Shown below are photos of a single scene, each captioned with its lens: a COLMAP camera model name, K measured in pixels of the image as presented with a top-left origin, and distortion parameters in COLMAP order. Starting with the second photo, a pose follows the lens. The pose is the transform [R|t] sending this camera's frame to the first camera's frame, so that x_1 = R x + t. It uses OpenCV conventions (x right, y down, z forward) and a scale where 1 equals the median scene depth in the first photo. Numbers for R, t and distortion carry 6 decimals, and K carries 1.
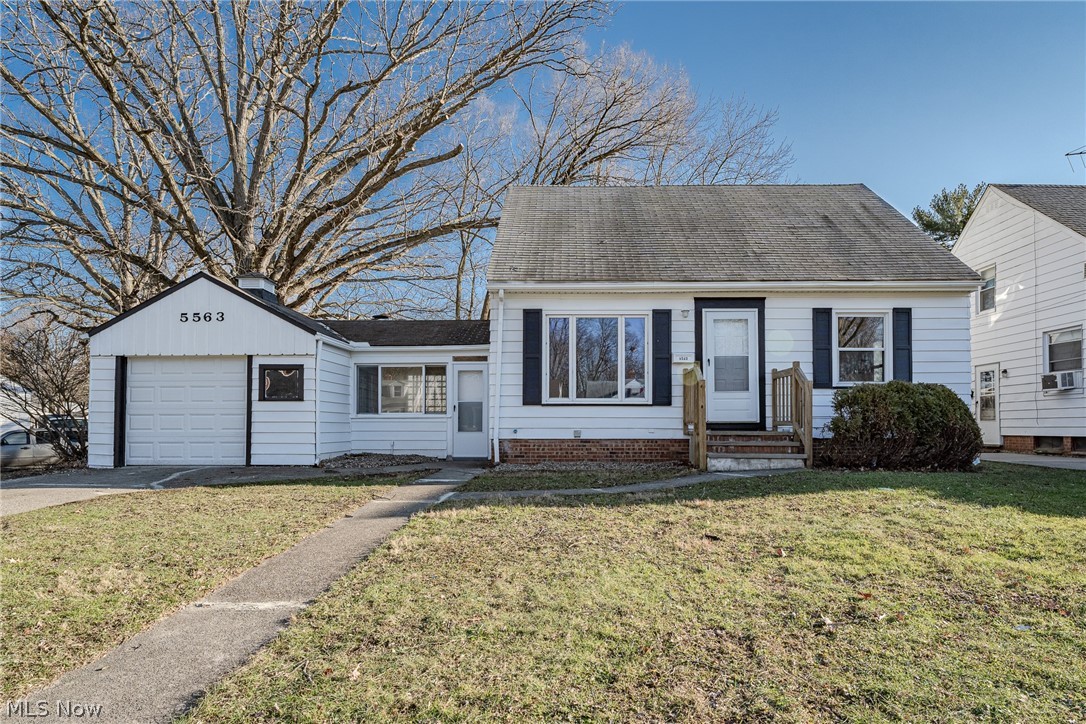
lens RADIAL K [[586.8, 0, 544.2], [0, 586.8, 420.8], [0, 0, 1]] dist [0.001020, 0.000464]
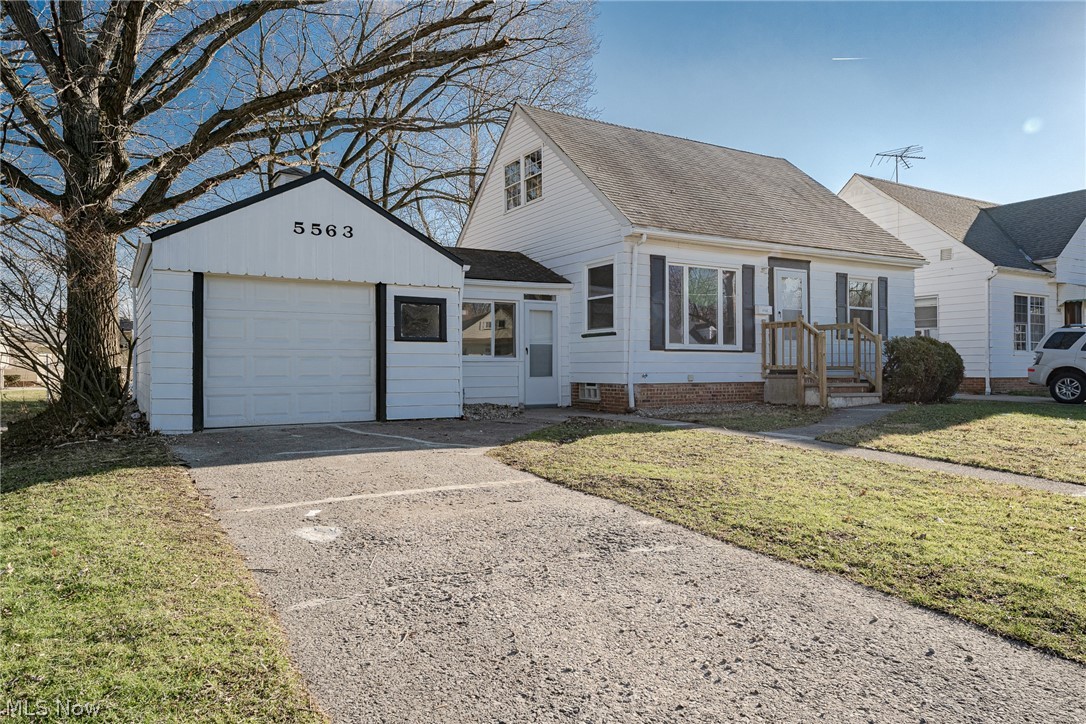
lens RADIAL K [[732.9, 0, 543.0], [0, 732.9, 362.0], [0, 0, 1]] dist [0.074908, 0.000215]
pose [[0.846757, 0.004004, 0.531964, -0.854707], [-0.003503, 0.999992, -0.001952, -0.003037], [-0.531968, -0.000210, 0.846765, 0.028678]]
